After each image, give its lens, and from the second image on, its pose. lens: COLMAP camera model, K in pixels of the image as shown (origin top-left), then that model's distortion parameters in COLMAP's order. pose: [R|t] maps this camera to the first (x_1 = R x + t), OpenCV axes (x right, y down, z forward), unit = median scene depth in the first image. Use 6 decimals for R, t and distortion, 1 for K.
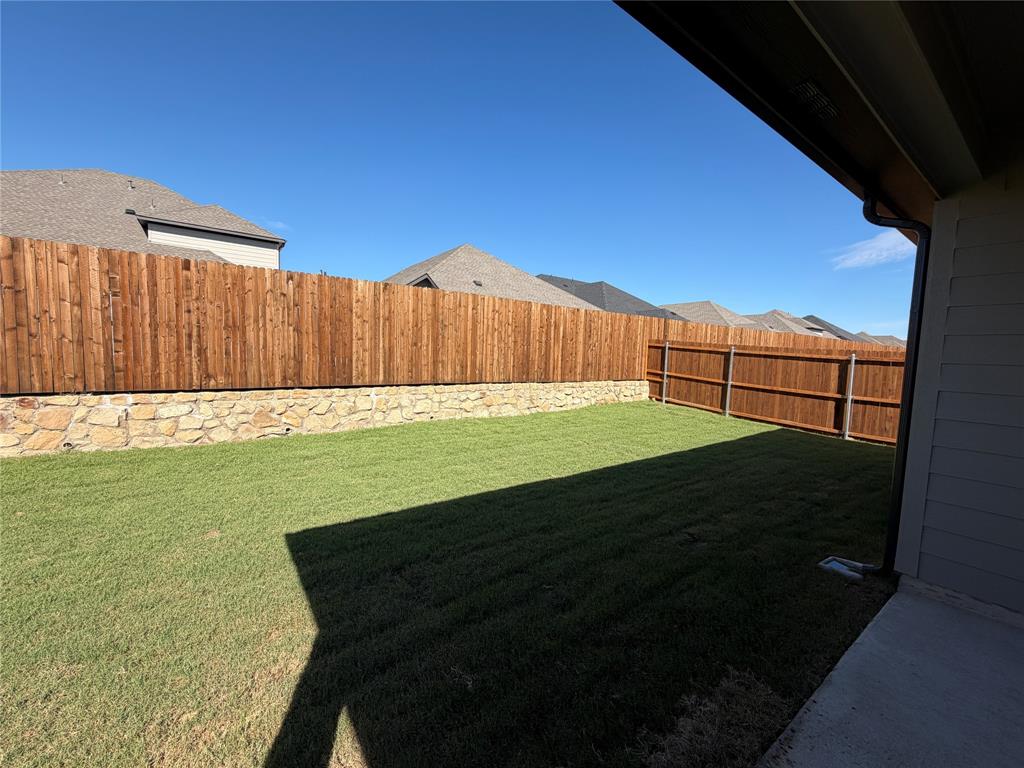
lens RADIAL K [[406.6, 0, 510.0], [0, 406.6, 386.3], [0, 0, 1]] dist [0.000236, 0.000298]
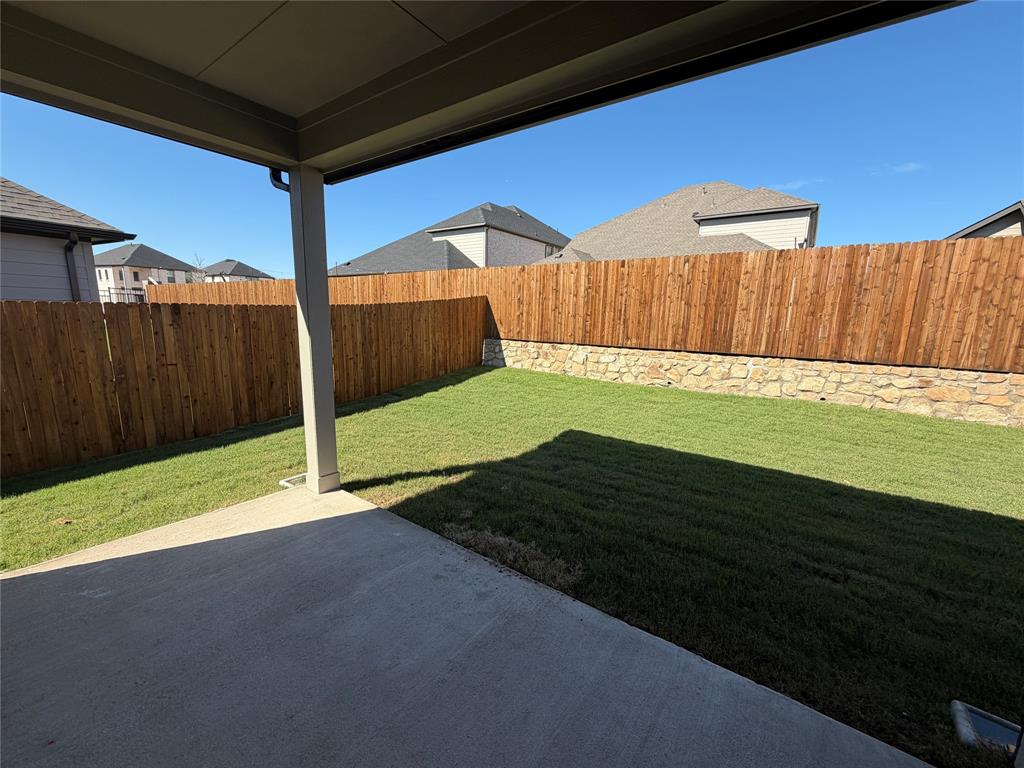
lens RADIAL K [[406.6, 0, 510.0], [0, 406.6, 386.3], [0, 0, 1]] dist [0.000236, 0.000298]
pose [[0.317153, 0.149085, -0.936583, 0.485125], [-0.086083, 0.988015, 0.128121, -0.003935], [0.944459, 0.039990, 0.326186, 0.105768]]
